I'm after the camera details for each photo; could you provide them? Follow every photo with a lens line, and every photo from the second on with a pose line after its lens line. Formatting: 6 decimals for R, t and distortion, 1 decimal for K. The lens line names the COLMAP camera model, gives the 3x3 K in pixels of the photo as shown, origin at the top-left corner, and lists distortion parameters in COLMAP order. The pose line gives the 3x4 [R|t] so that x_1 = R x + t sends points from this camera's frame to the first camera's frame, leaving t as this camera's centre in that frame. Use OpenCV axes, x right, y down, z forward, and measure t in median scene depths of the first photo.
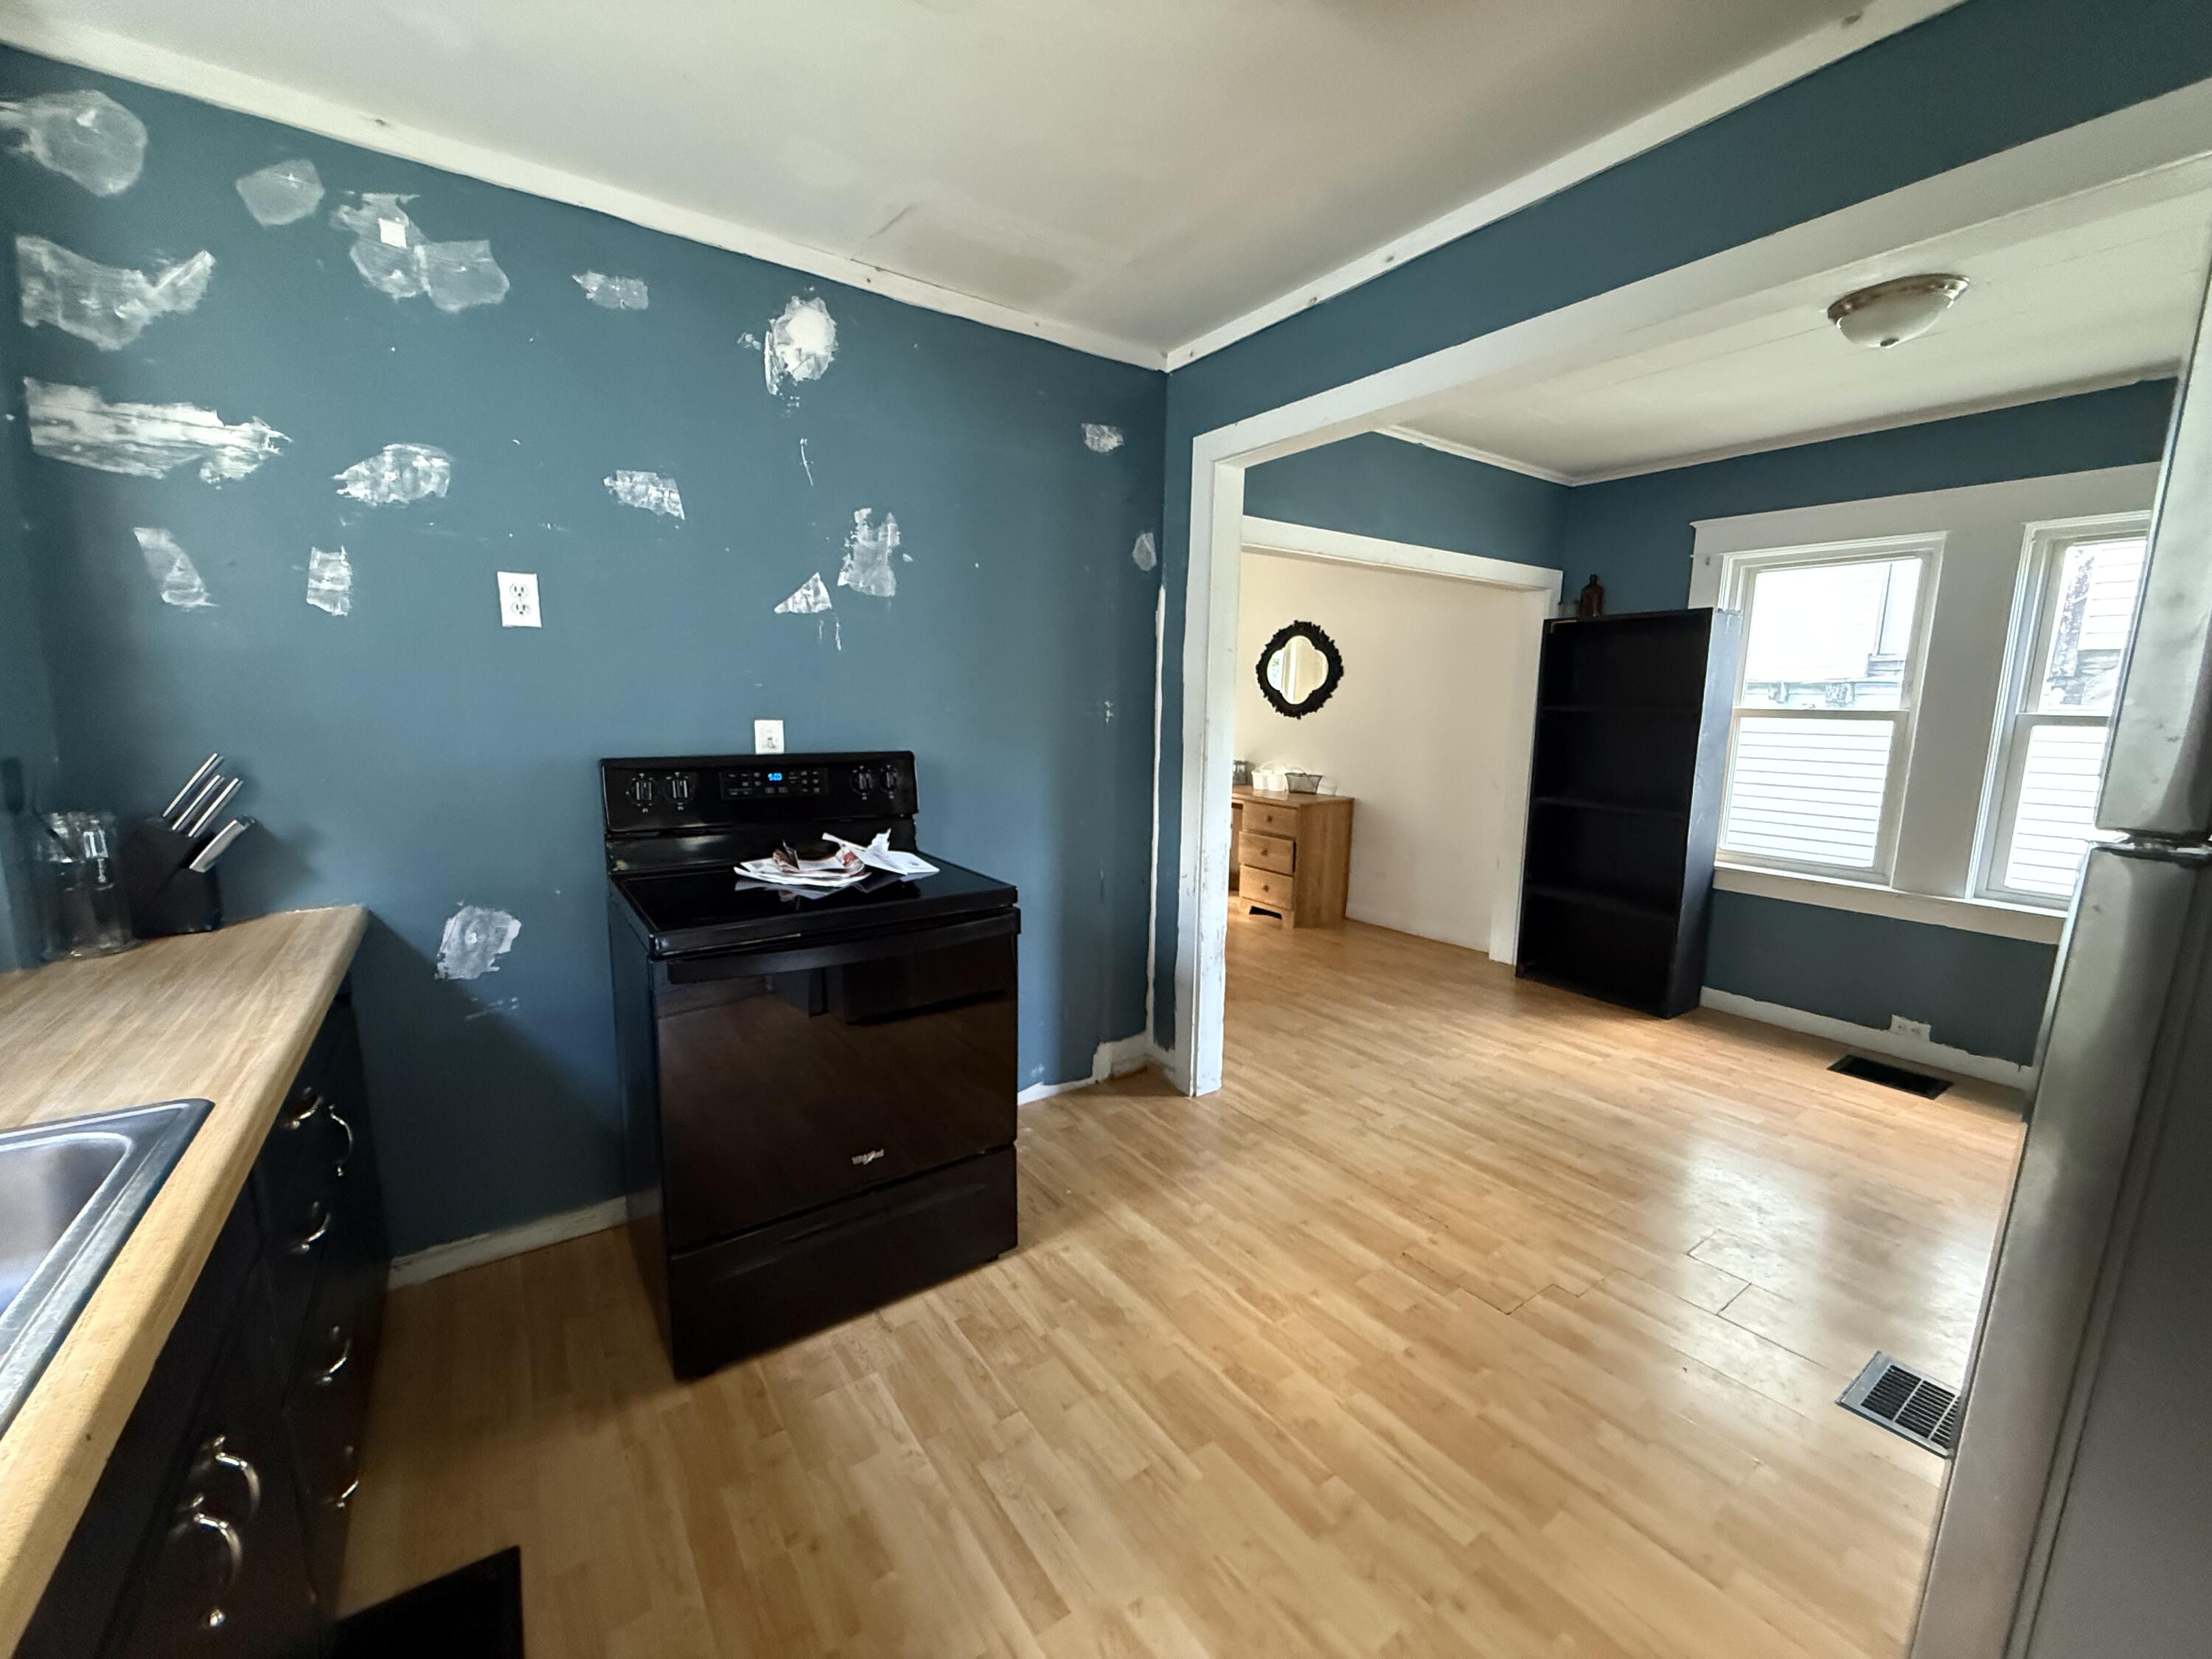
lens RADIAL K [[883.2, 0, 1102.0], [0, 883.2, 832.0], [0, 0, 1]] dist [0.000337, -0.000089]
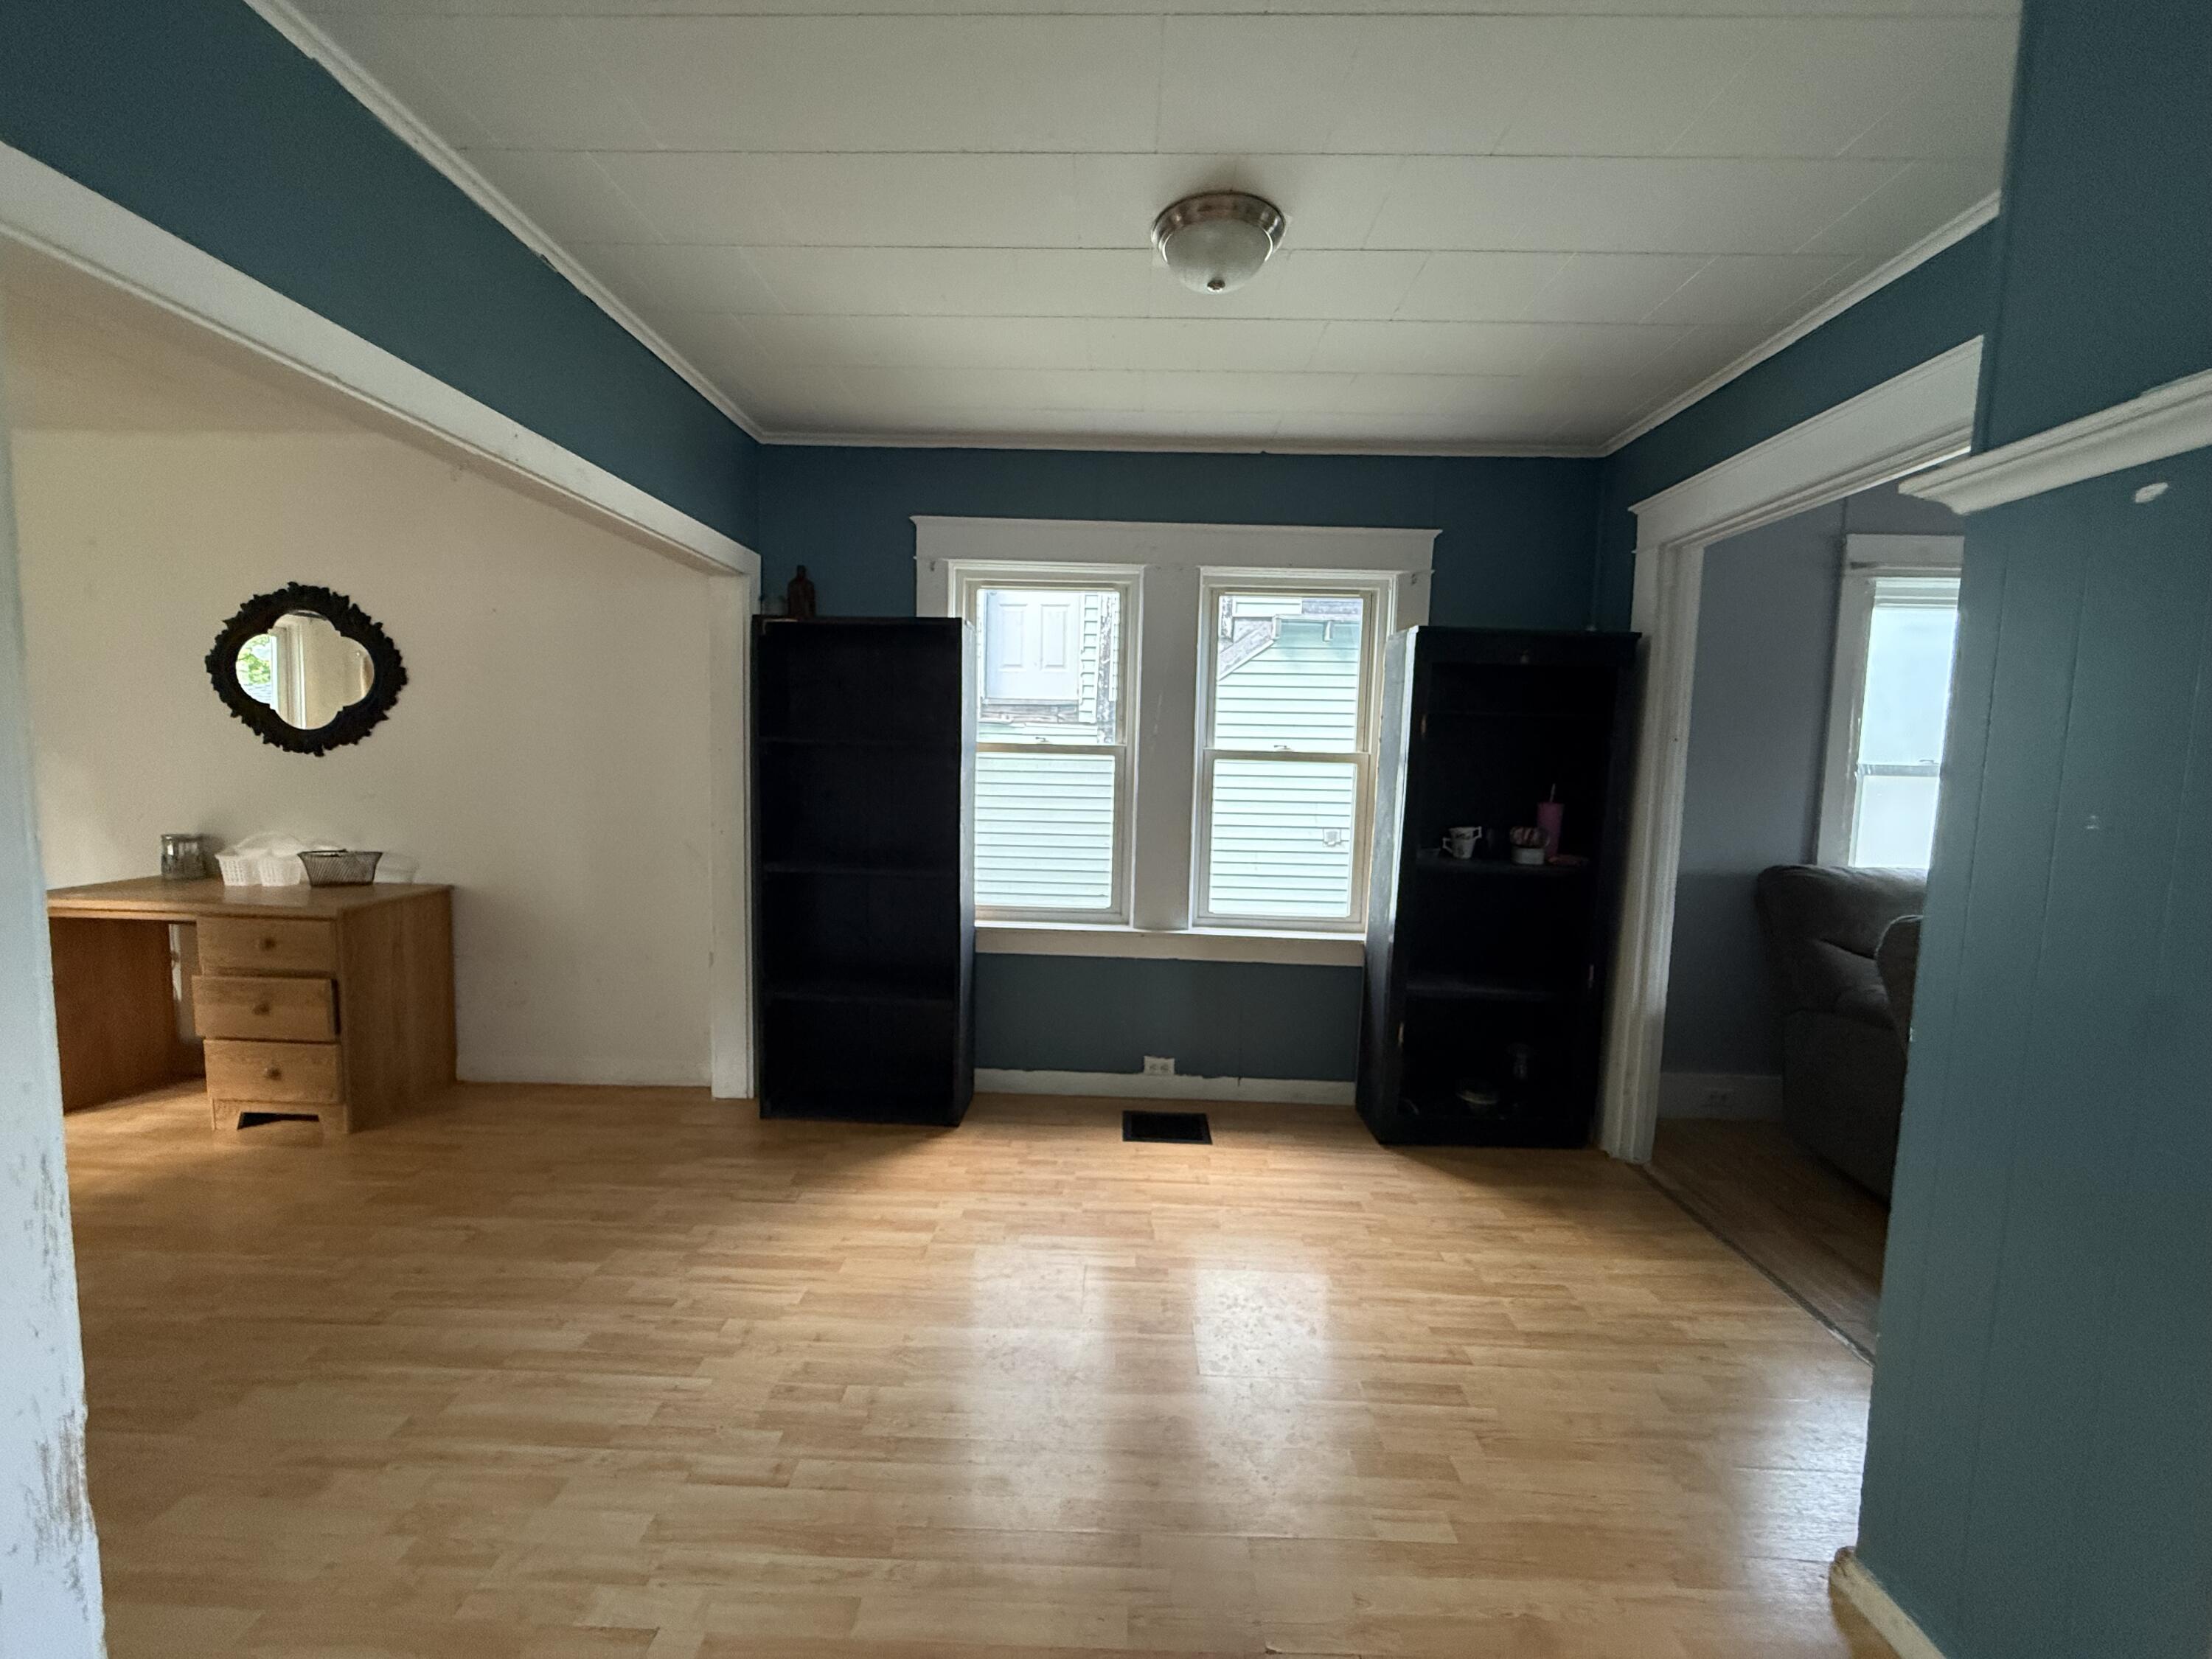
lens RADIAL K [[883.2, 0, 1097.7], [0, 883.2, 830.8], [0, 0, 1]] dist [0.000337, -0.000089]
pose [[0.593811, -0.069541, 0.801594, 0.119991], [0.105139, 0.994422, 0.008384, -0.062679], [-0.797706, 0.079300, 0.597810, 0.516693]]
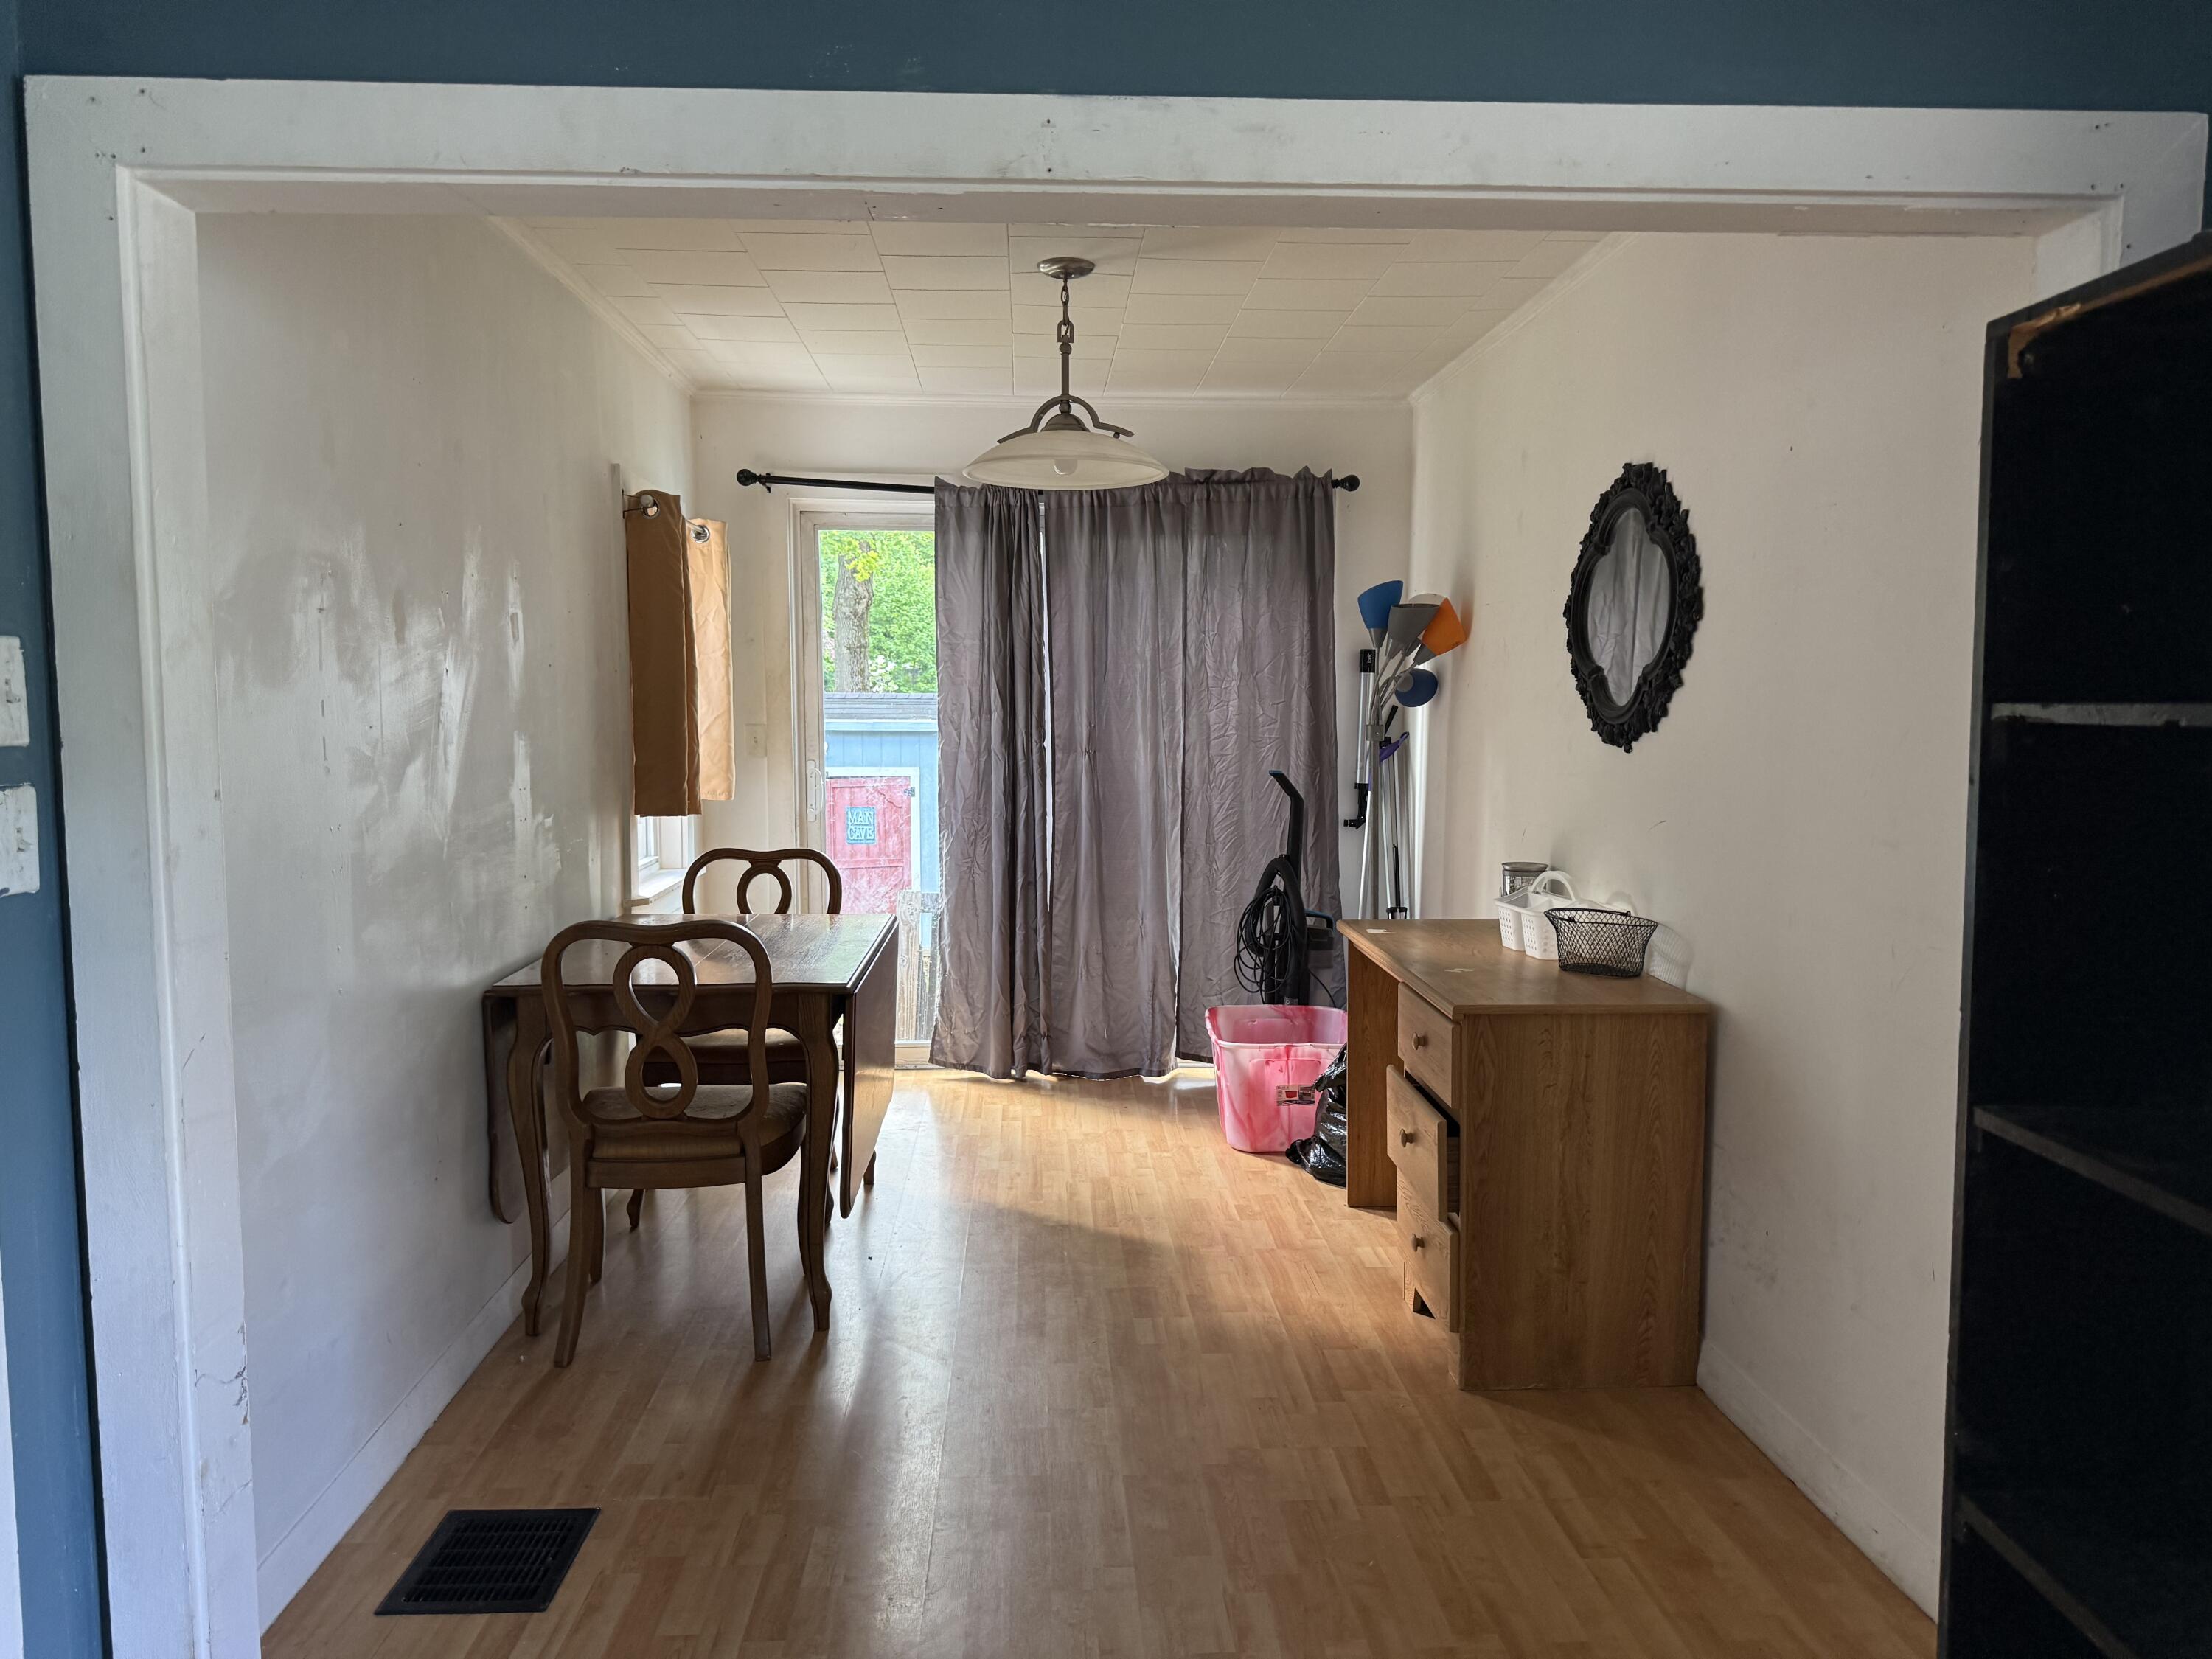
lens RADIAL K [[1545.5, 0, 1105.9], [0, 1545.5, 821.2], [0, 0, 1]] dist [0.031110, -0.041445]
pose [[0.843307, 0.027817, -0.536712, 0.735017], [-0.068978, 0.996002, -0.056761, -0.105140], [0.532988, 0.084888, 0.841854, 0.778015]]
